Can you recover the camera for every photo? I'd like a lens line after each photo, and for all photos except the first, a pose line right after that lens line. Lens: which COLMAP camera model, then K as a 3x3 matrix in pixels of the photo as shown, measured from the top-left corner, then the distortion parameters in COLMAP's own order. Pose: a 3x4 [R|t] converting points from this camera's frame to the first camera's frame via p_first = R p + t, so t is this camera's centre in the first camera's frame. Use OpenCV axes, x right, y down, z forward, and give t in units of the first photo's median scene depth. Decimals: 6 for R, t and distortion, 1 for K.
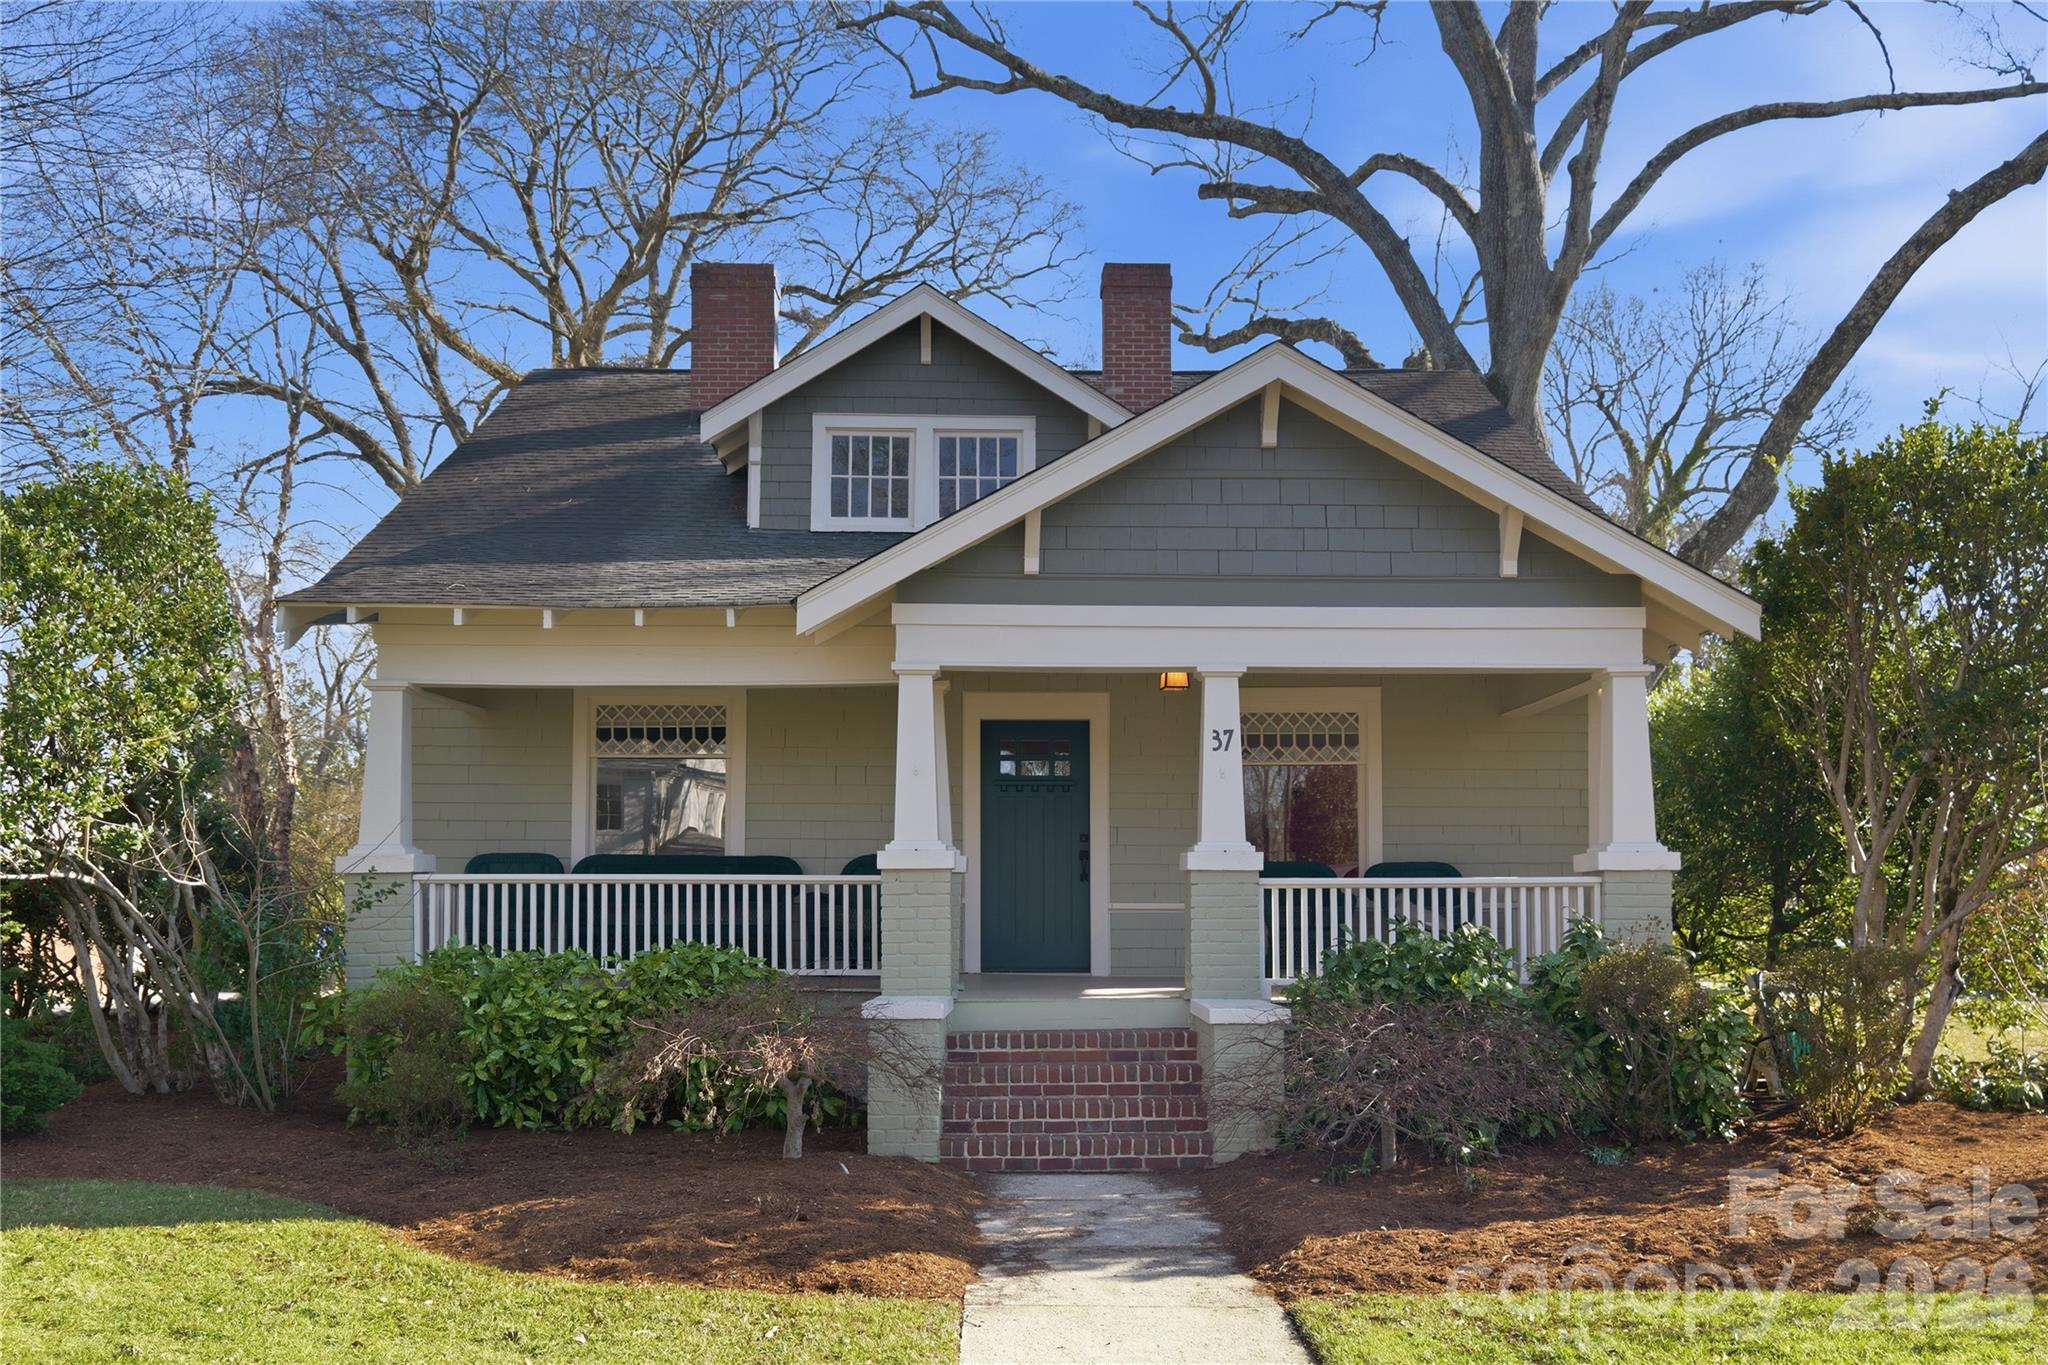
lens RADIAL K [[1937.7, 0, 1023.7], [0, 1937.7, 684.9], [0, 0, 1]] dist [0.004011, -0.000773]
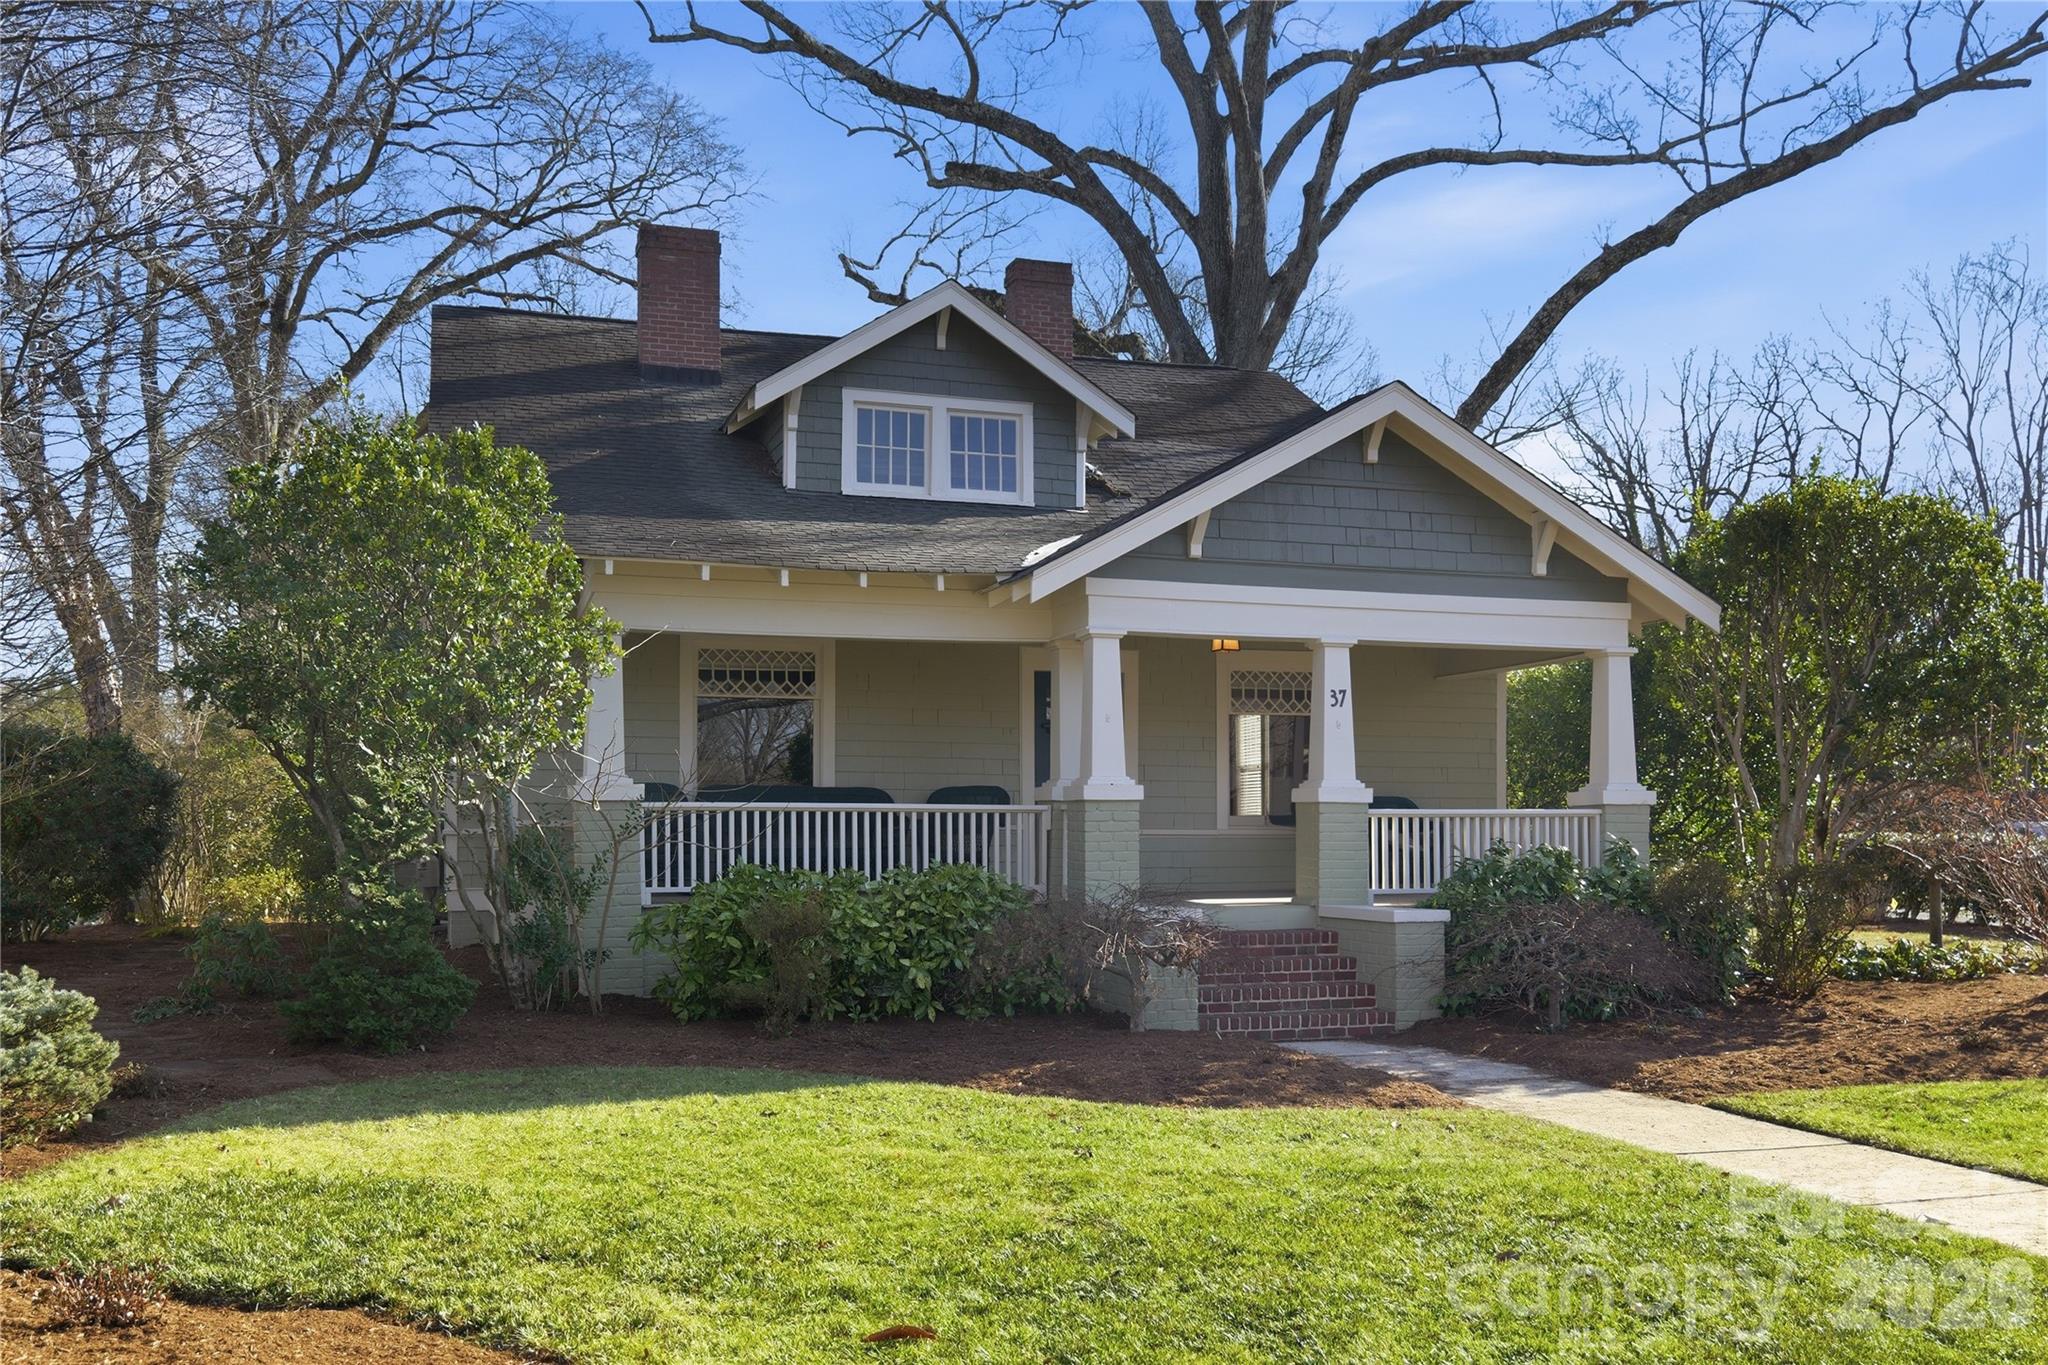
lens RADIAL K [[1937.7, 0, 1023.7], [0, 1937.7, 684.9], [0, 0, 1]] dist [0.004011, -0.000773]
pose [[0.954819, 0.023602, 0.296249, -0.369515], [-0.034925, 0.998845, 0.032986, -0.011405], [-0.295128, -0.041842, 0.954541, -0.103081]]
